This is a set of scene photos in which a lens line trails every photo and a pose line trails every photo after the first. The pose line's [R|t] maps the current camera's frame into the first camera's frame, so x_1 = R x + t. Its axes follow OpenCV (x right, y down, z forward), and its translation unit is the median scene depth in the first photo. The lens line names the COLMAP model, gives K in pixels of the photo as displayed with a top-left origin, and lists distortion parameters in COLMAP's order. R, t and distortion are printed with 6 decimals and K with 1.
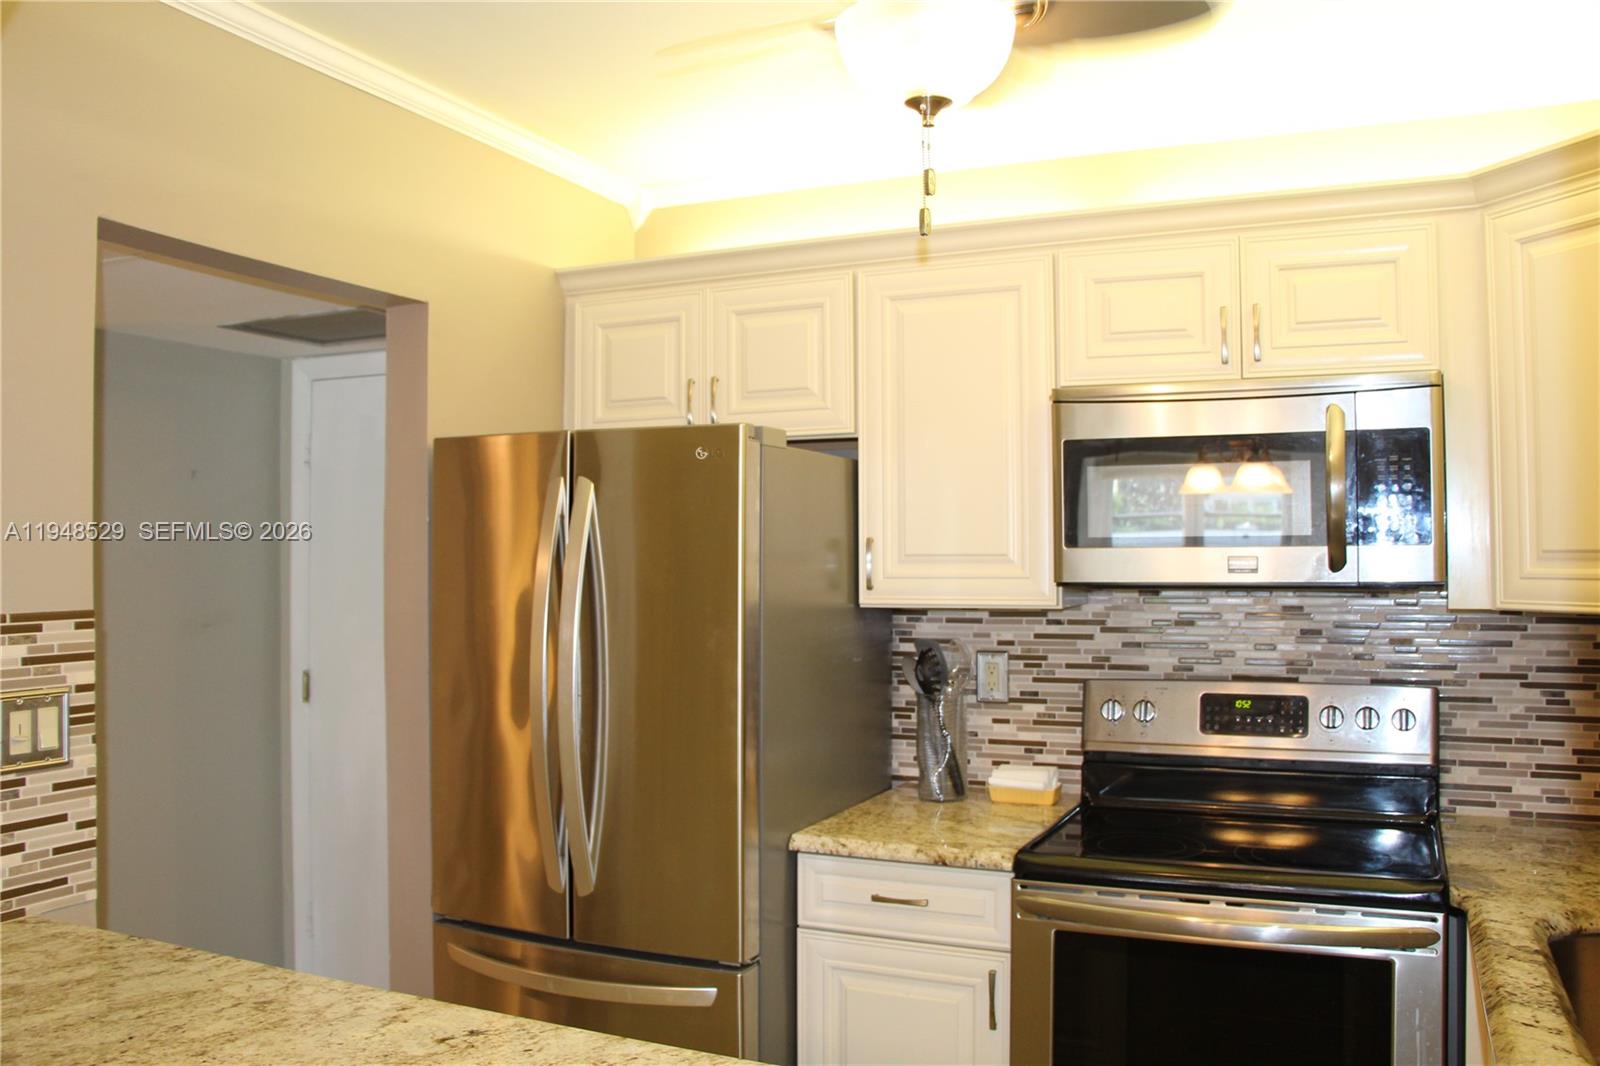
lens RADIAL K [[1318.8, 0, 806.4], [0, 1318.8, 526.0], [0, 0, 1]] dist [-0.187141, 0.164421]
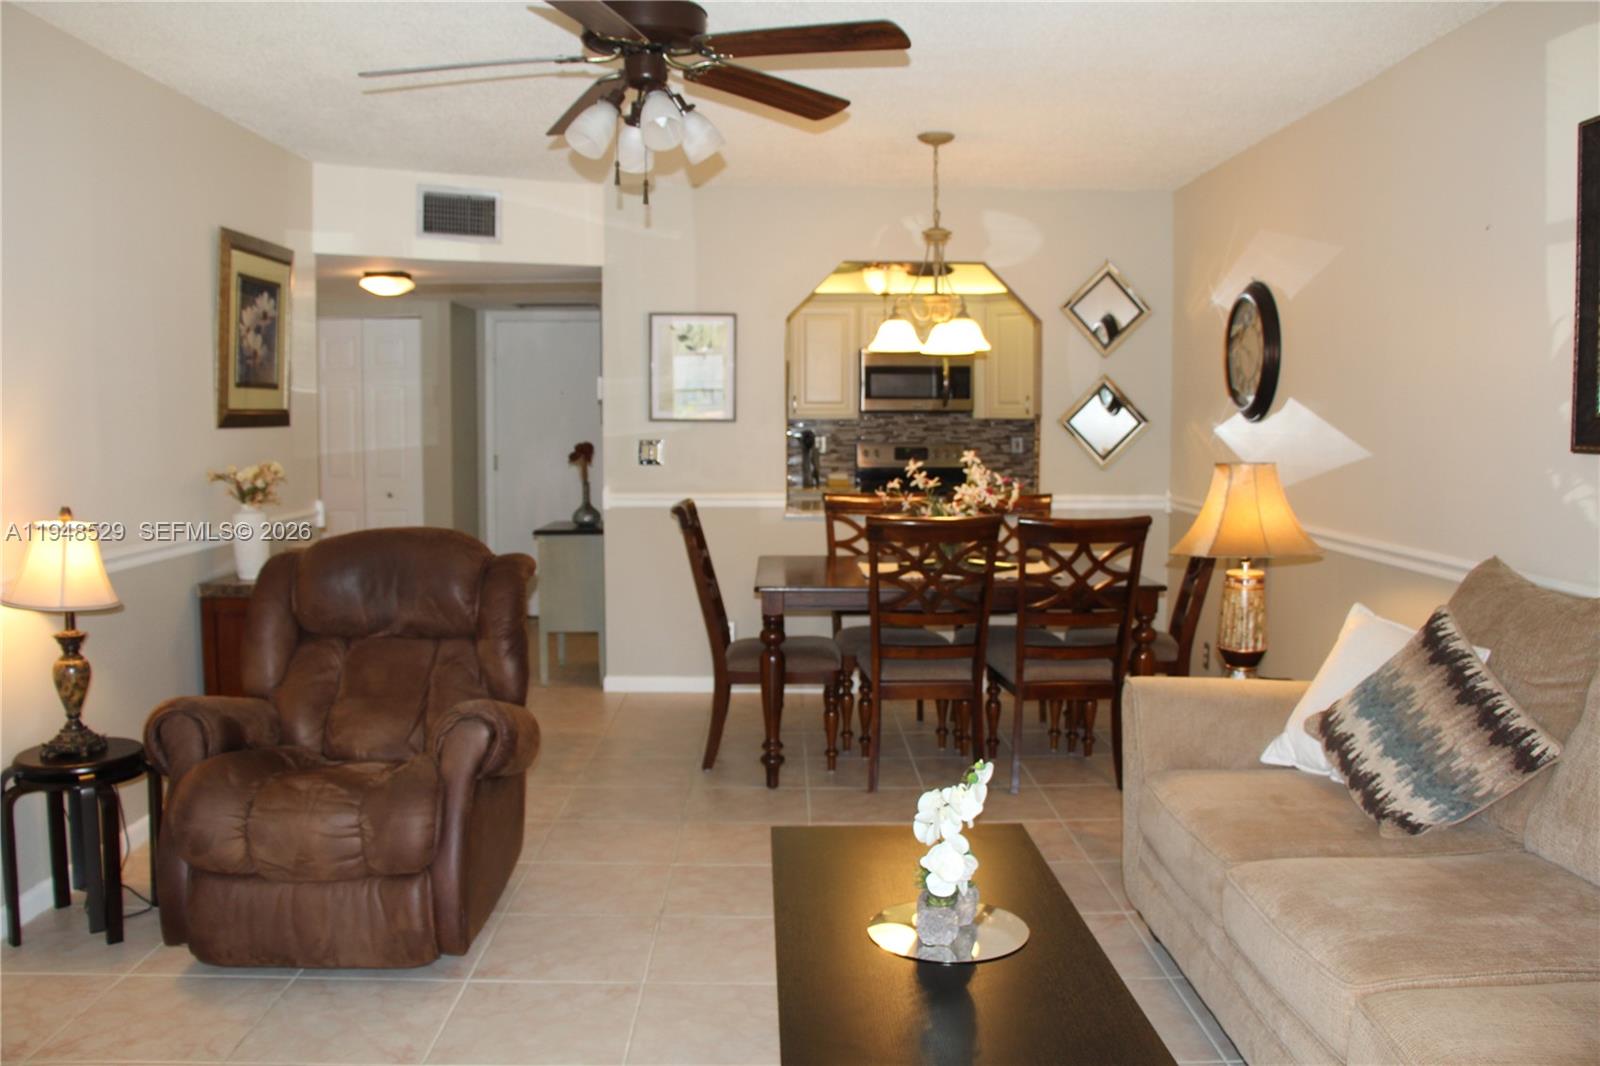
lens RADIAL K [[1318.8, 0, 806.4], [0, 1318.8, 526.0], [0, 0, 1]] dist [-0.187141, 0.164421]
pose [[0.900887, -0.031383, 0.432917, -1.199975], [-0.013366, 0.994904, 0.099936, 0.004585], [-0.433847, -0.095818, 0.895877, -1.670097]]
